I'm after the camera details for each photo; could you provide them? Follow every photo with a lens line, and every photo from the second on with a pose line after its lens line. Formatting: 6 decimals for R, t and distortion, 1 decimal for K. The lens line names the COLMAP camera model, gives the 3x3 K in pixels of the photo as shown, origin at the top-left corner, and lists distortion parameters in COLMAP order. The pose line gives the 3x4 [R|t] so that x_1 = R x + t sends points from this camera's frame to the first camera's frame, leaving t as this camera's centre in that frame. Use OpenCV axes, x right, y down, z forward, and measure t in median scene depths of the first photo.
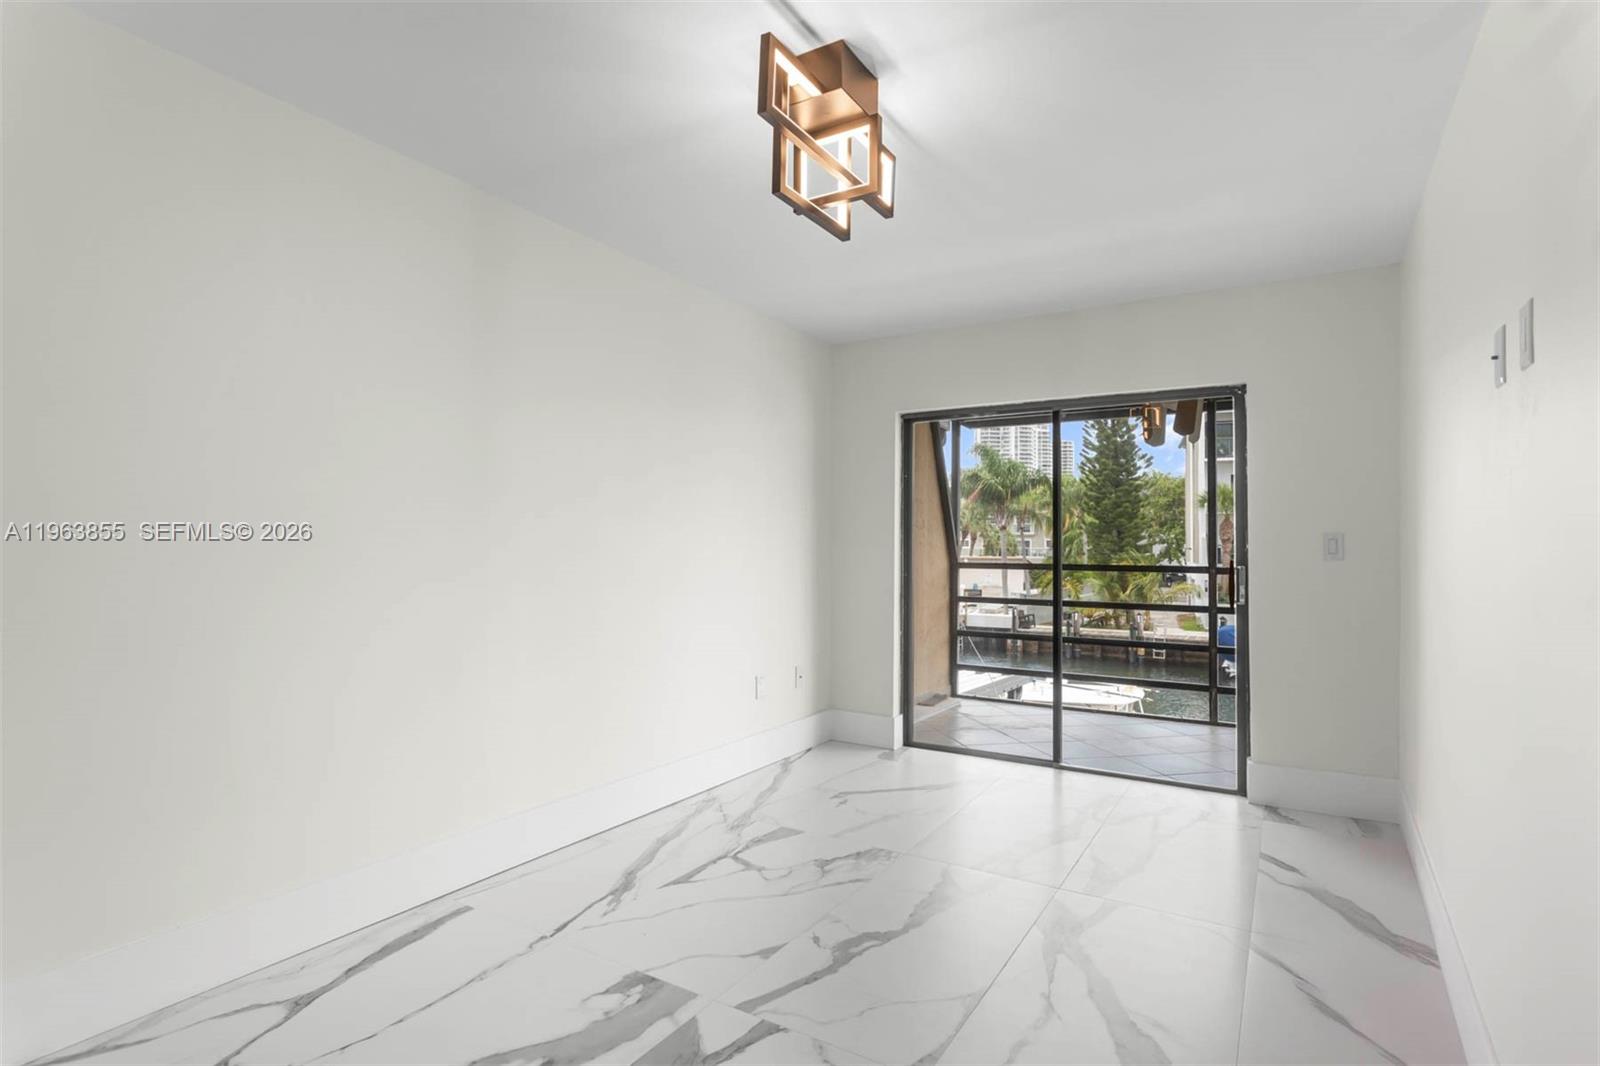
lens RADIAL K [[794.1, 0, 796.6], [0, 794.1, 532.5], [0, 0, 1]] dist [-0.002956, 0.001105]
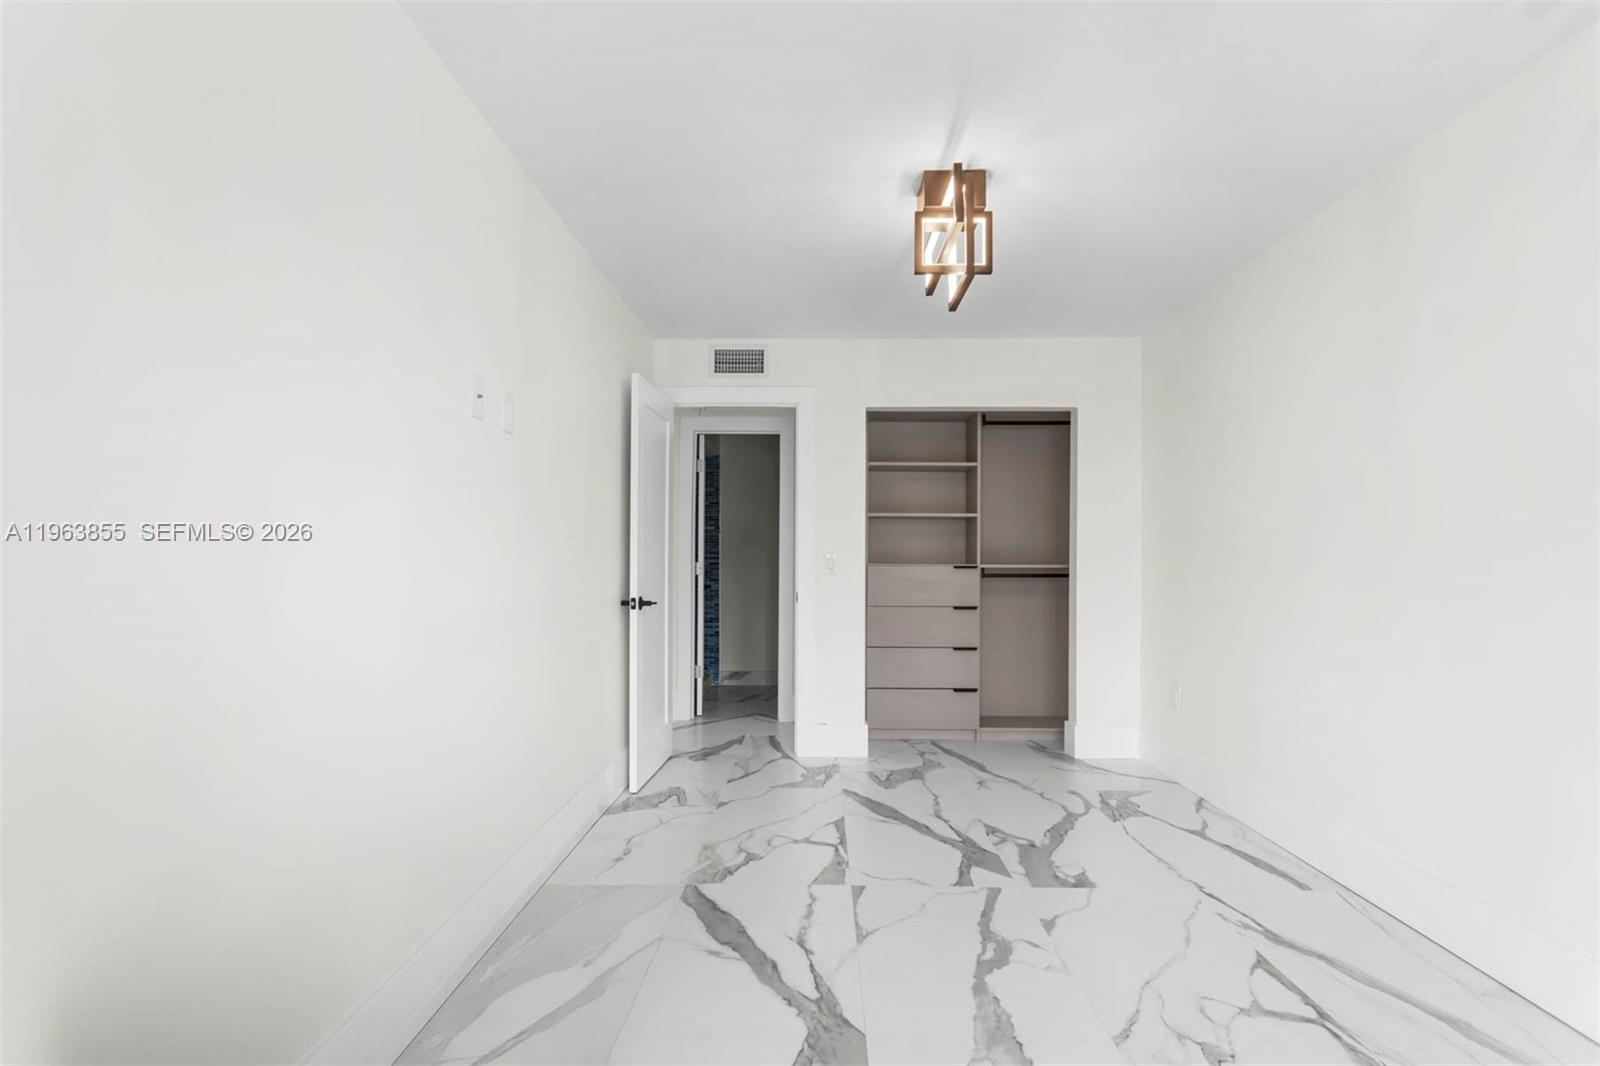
lens RADIAL K [[794.1, 0, 797.9], [0, 794.1, 536.0], [0, 0, 1]] dist [-0.002956, 0.001105]
pose [[-0.860910, -0.025622, -0.508112, 0.843038], [0.002008, 0.998552, -0.053755, 0.063298], [0.508753, -0.047298, -0.859612, 1.838608]]
